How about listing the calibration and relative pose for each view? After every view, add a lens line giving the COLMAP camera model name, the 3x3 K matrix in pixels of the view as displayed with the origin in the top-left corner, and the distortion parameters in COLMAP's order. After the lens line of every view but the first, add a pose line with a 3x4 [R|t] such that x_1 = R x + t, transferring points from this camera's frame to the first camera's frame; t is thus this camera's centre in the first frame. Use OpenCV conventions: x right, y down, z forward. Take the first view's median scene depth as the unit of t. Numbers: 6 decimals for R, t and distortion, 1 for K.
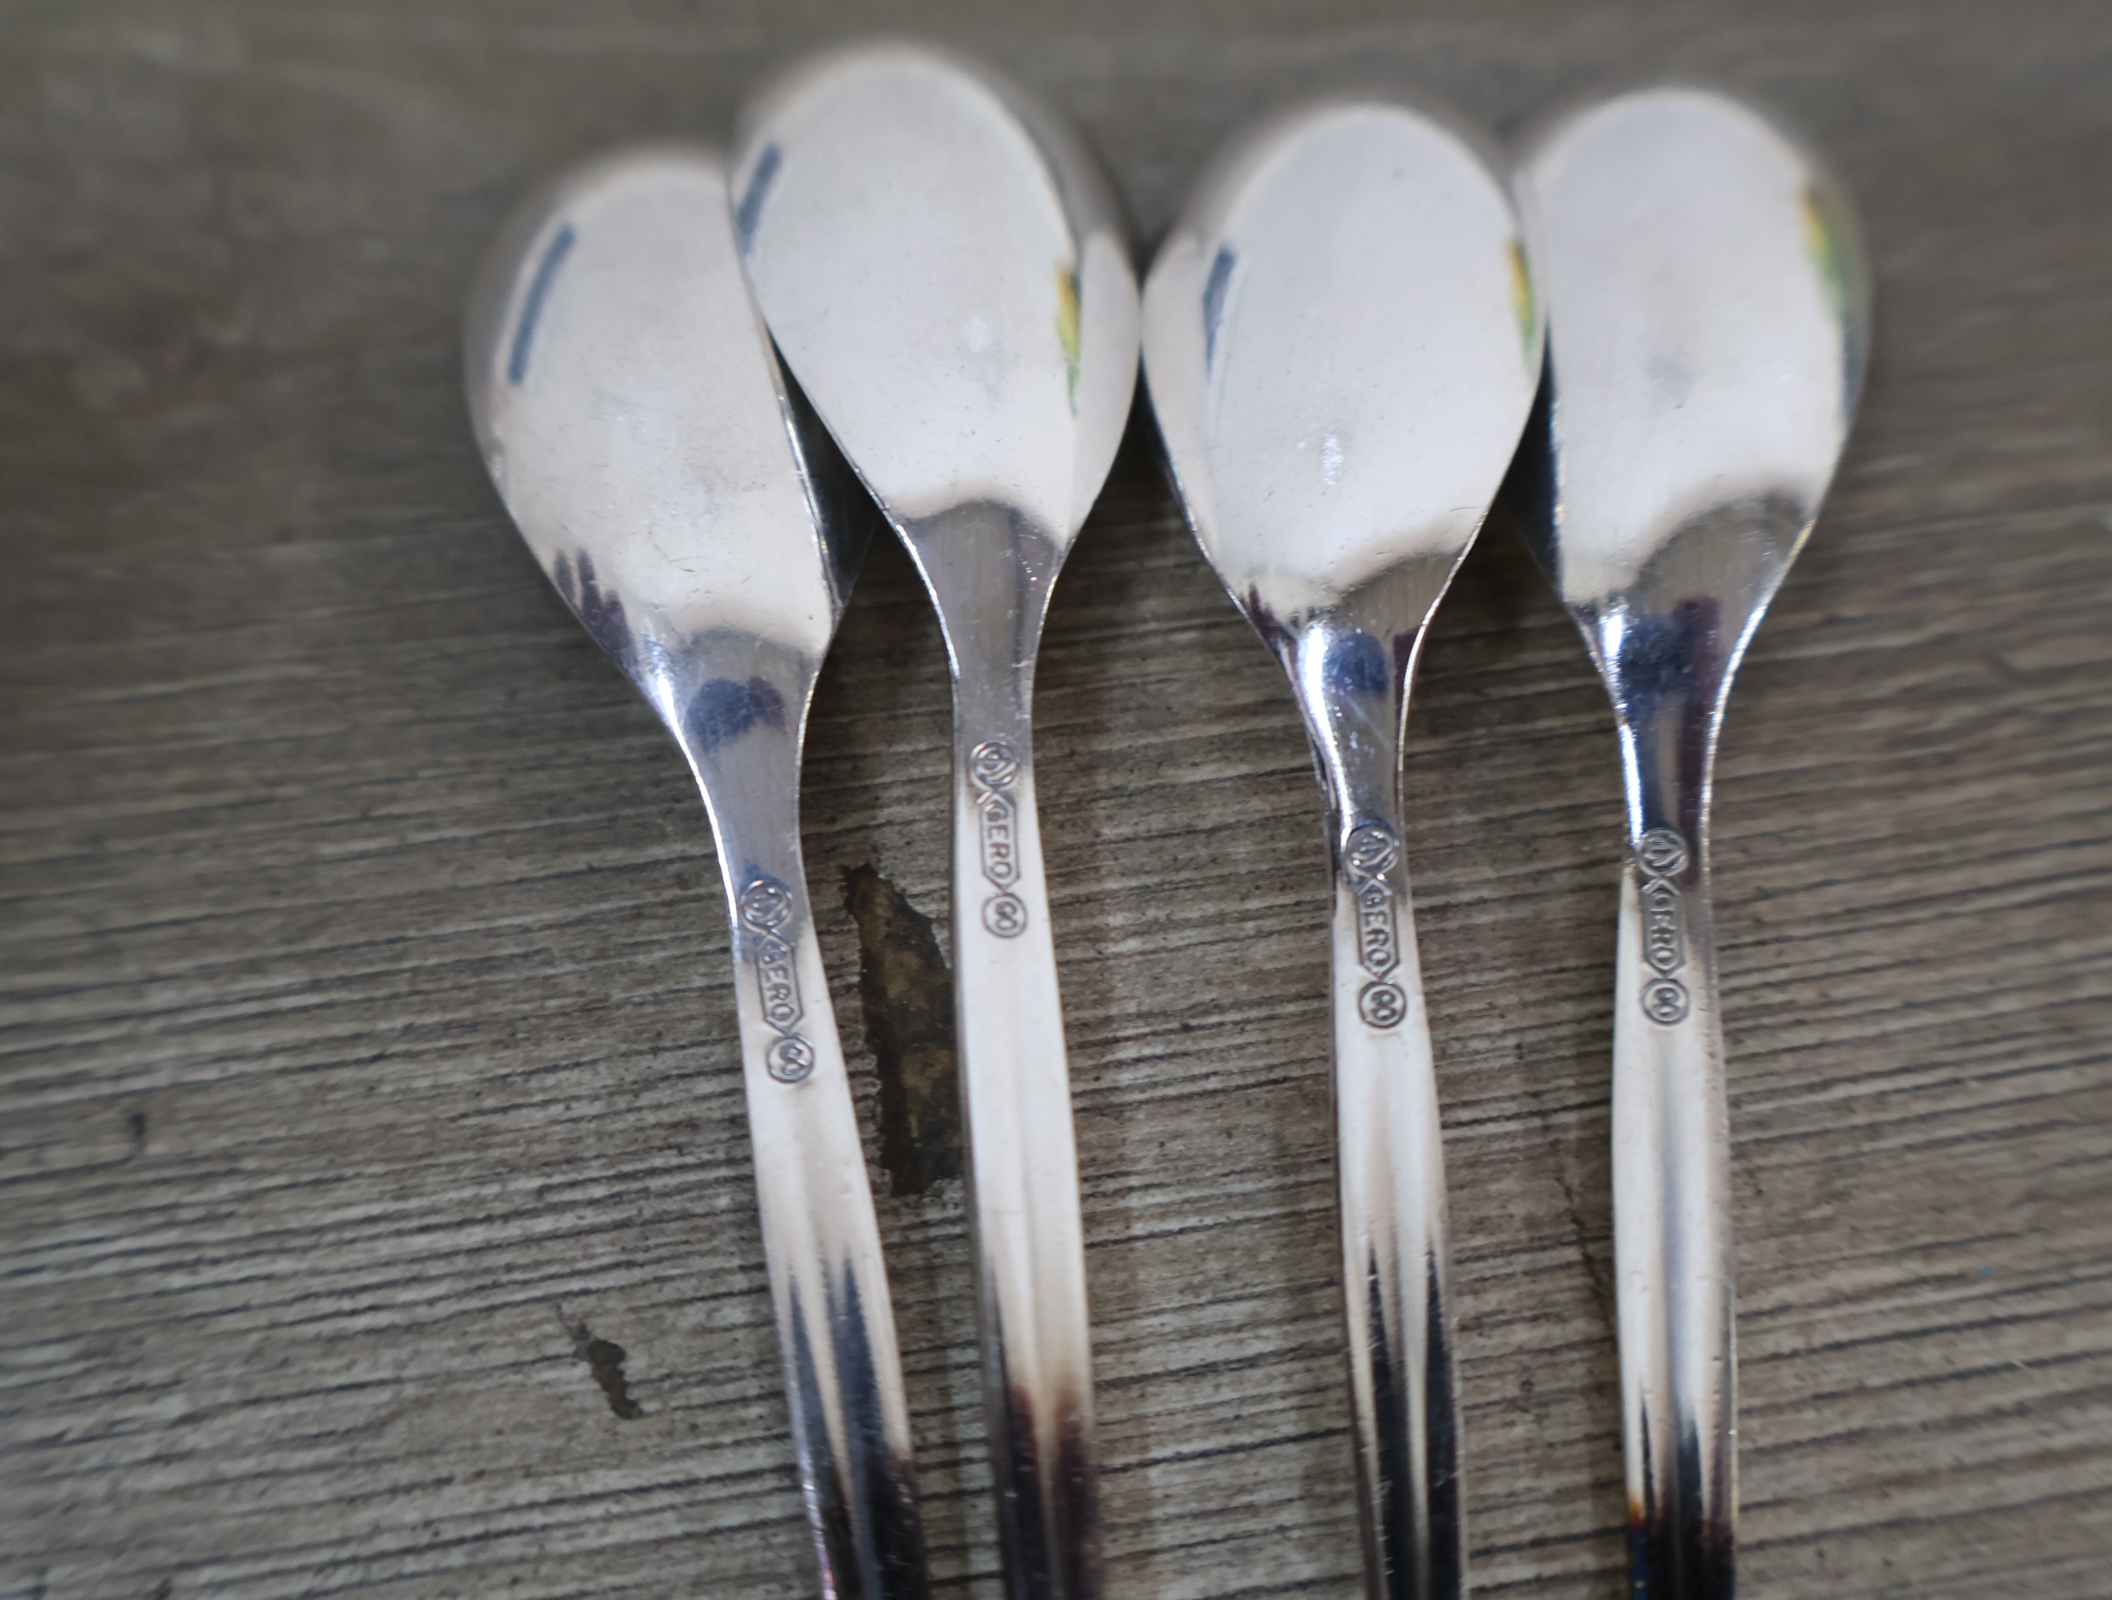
lens RADIAL K [[2226.6, 0, 1053.8], [0, 2226.6, 823.3], [0, 0, 1]] dist [0.016635, -0.002221]
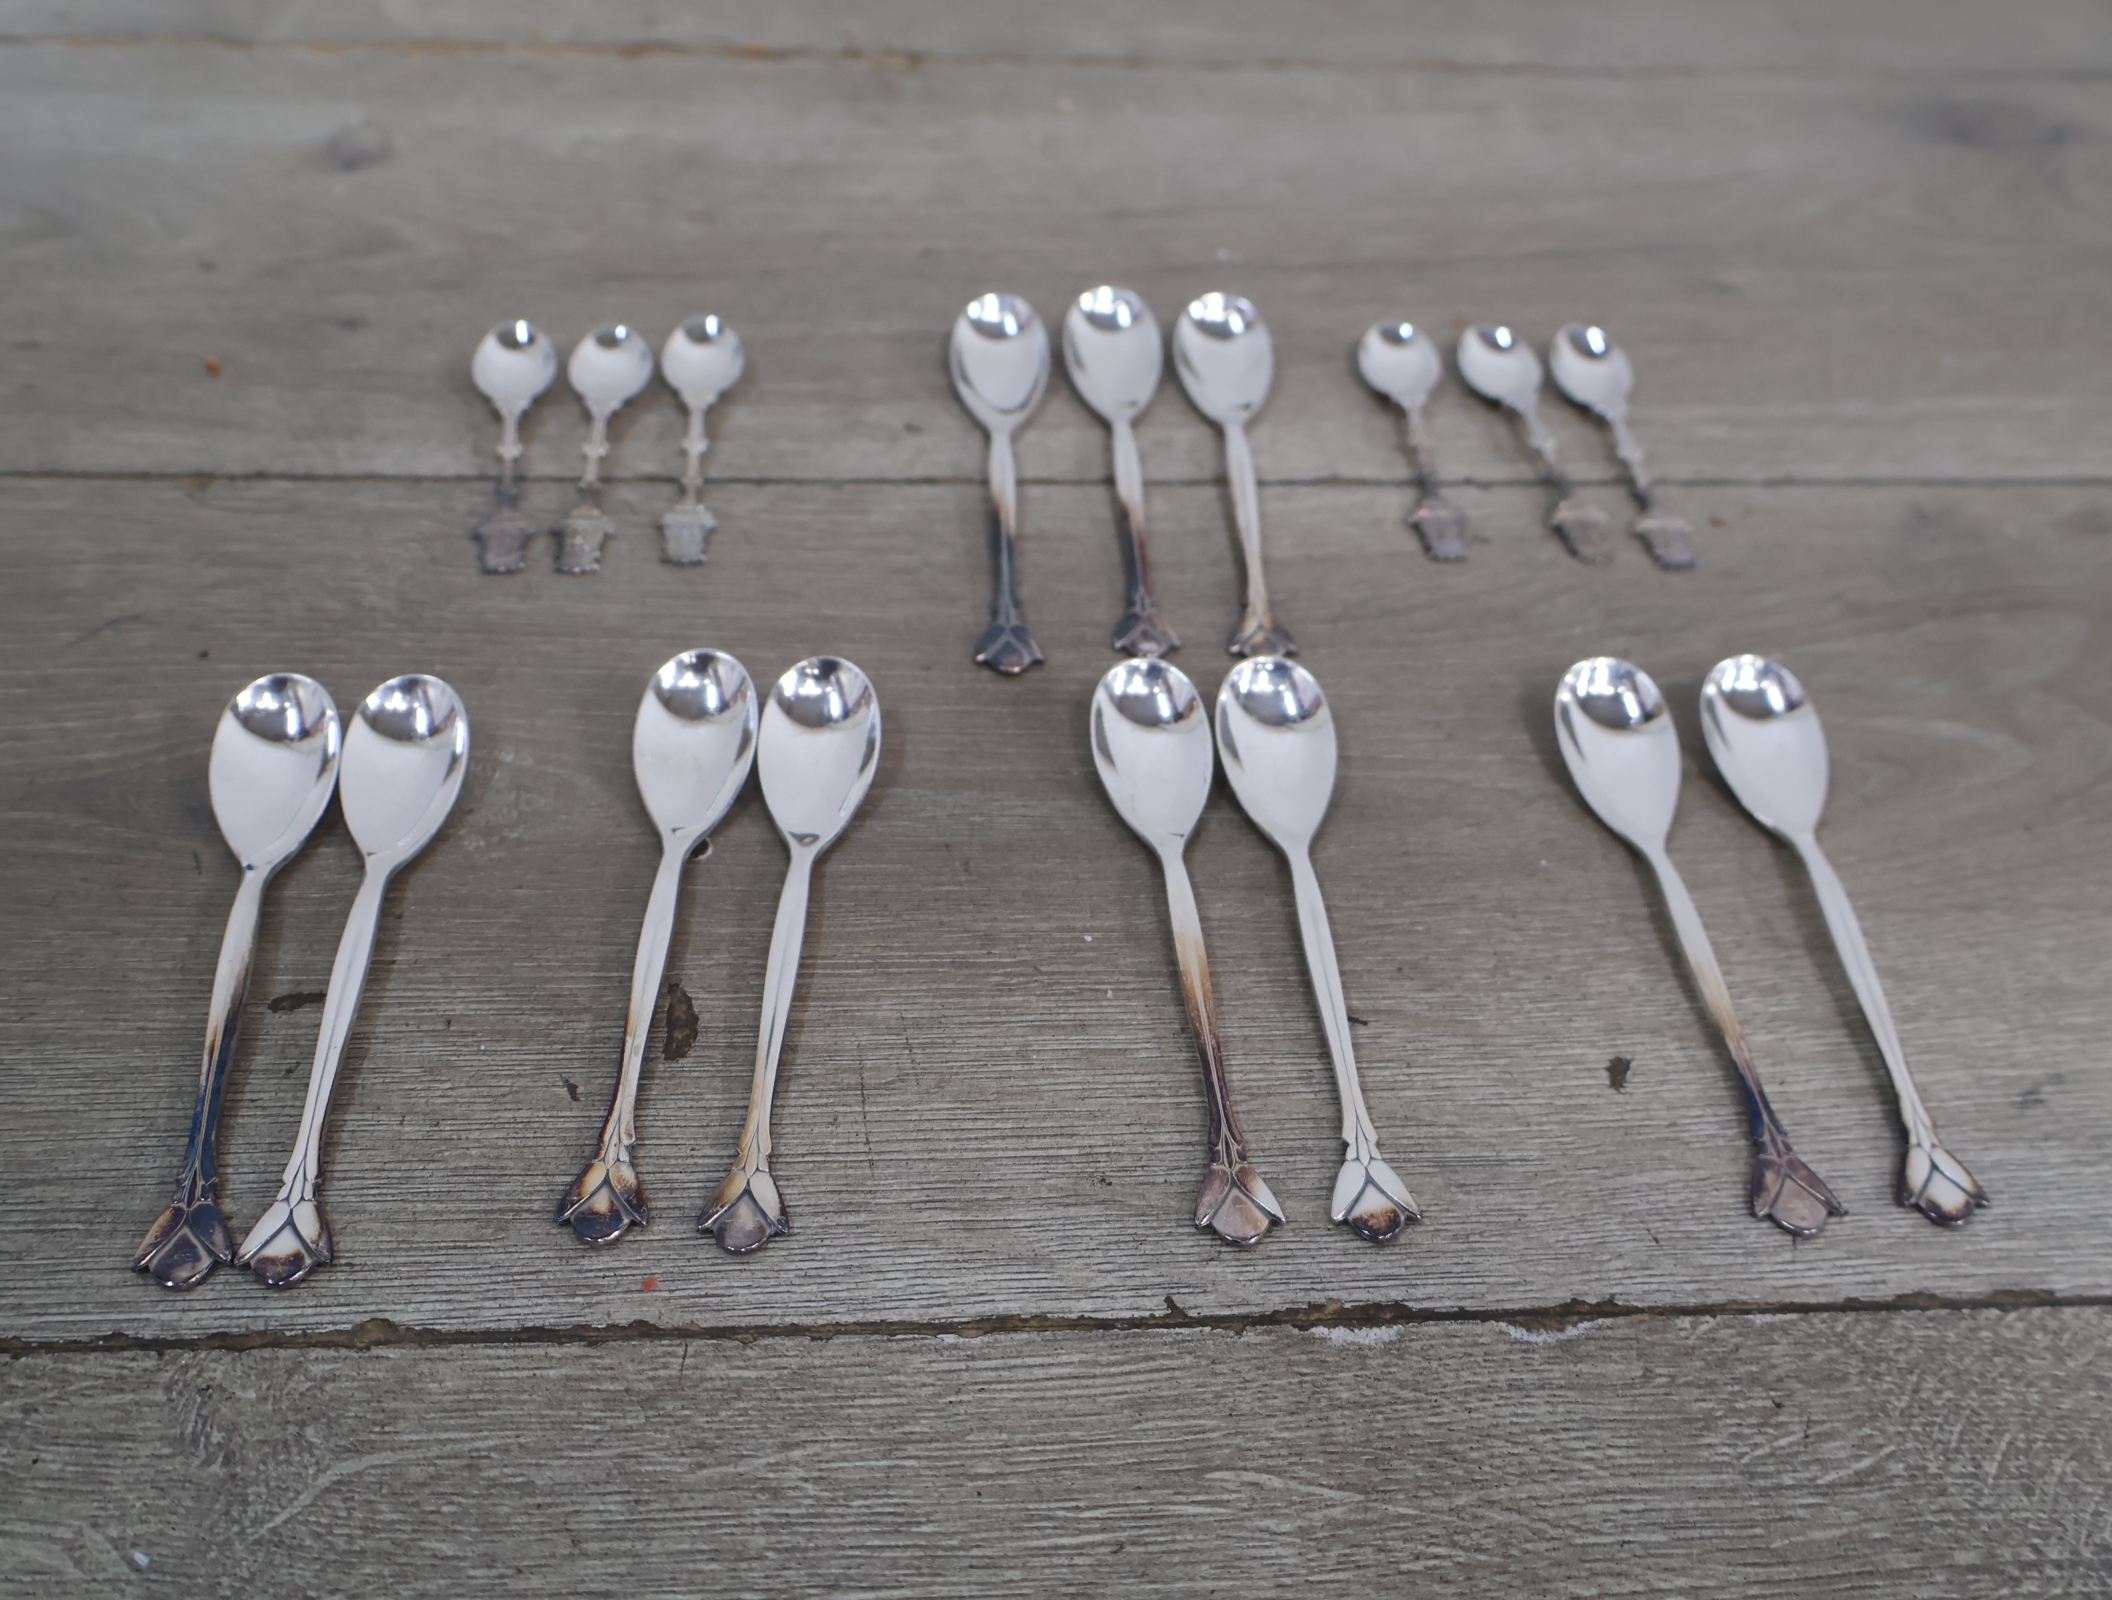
lens RADIAL K [[2226.6, 0, 1053.8], [0, 2226.6, 823.3], [0, 0, 1]] dist [0.016635, -0.002221]
pose [[0.994575, 0.091881, -0.048776, 0.643164], [-0.103903, 0.900125, -0.423059, 1.204266], [0.005034, 0.425832, 0.904788, -2.195313]]
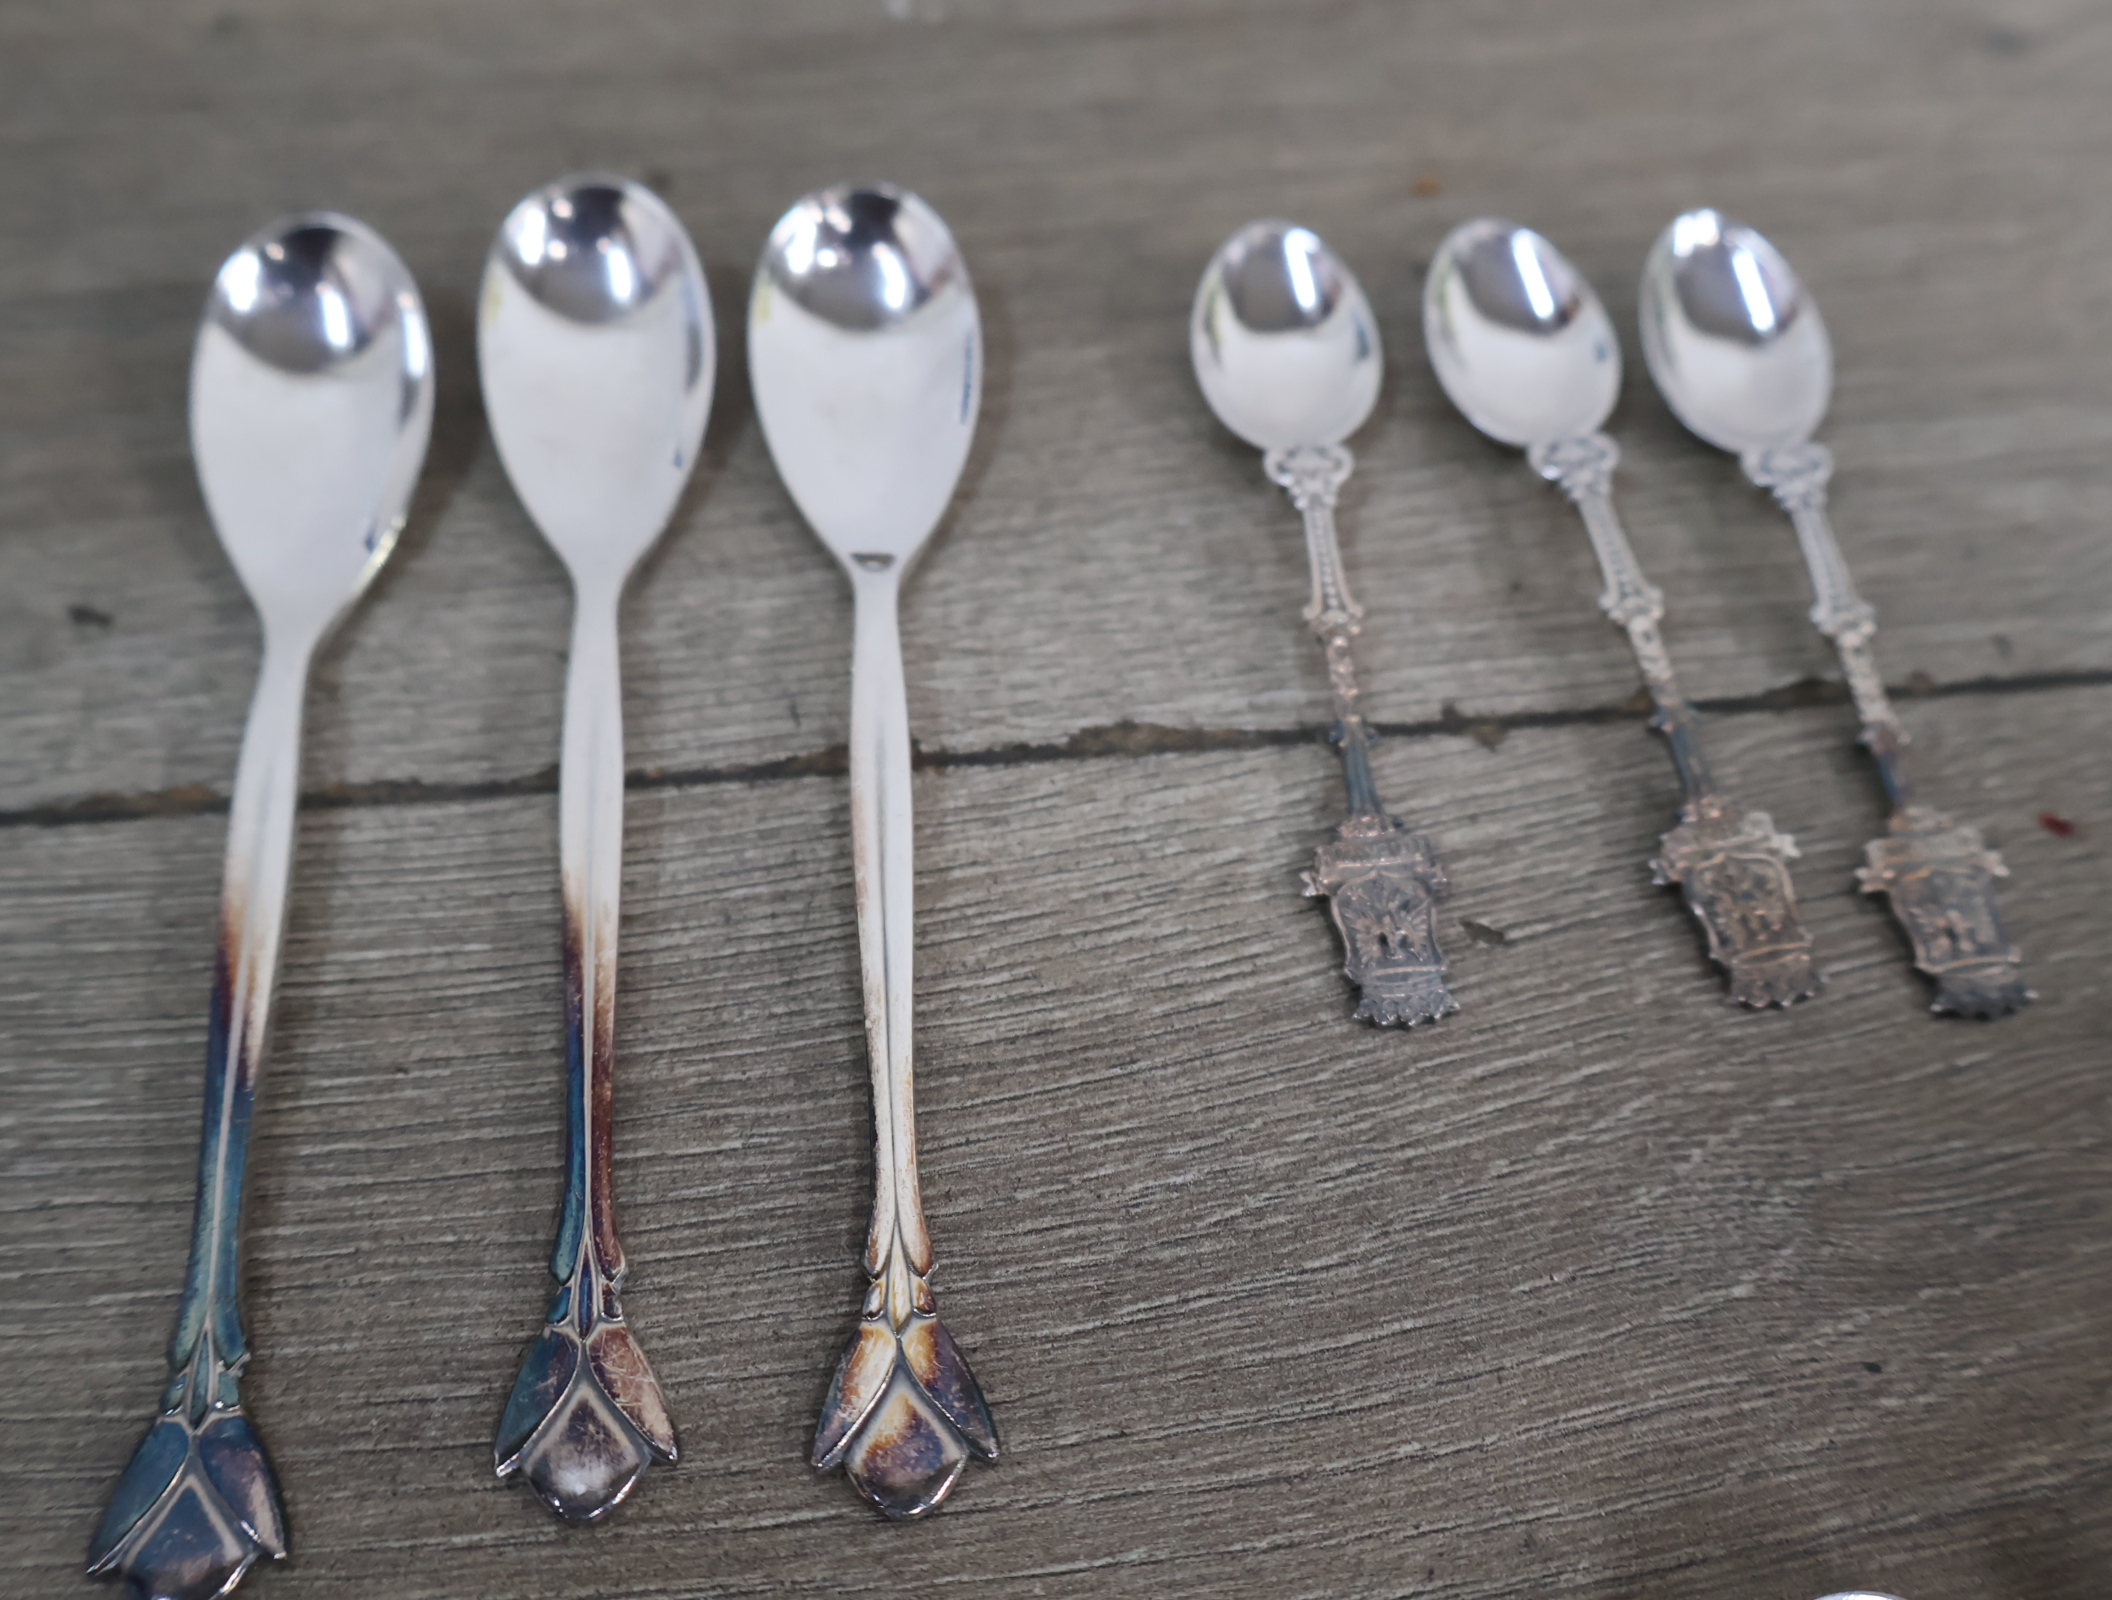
lens RADIAL K [[2181.2, 0, 1053.5], [0, 2181.2, 833.1], [0, 0, 1]] dist [0.029203, 0.010819]
pose [[0.998345, 0.057503, -0.001239, 0.878631], [-0.056917, 0.984608, -0.165248, -1.067024], [-0.008282, 0.165045, 0.986251, -0.118713]]
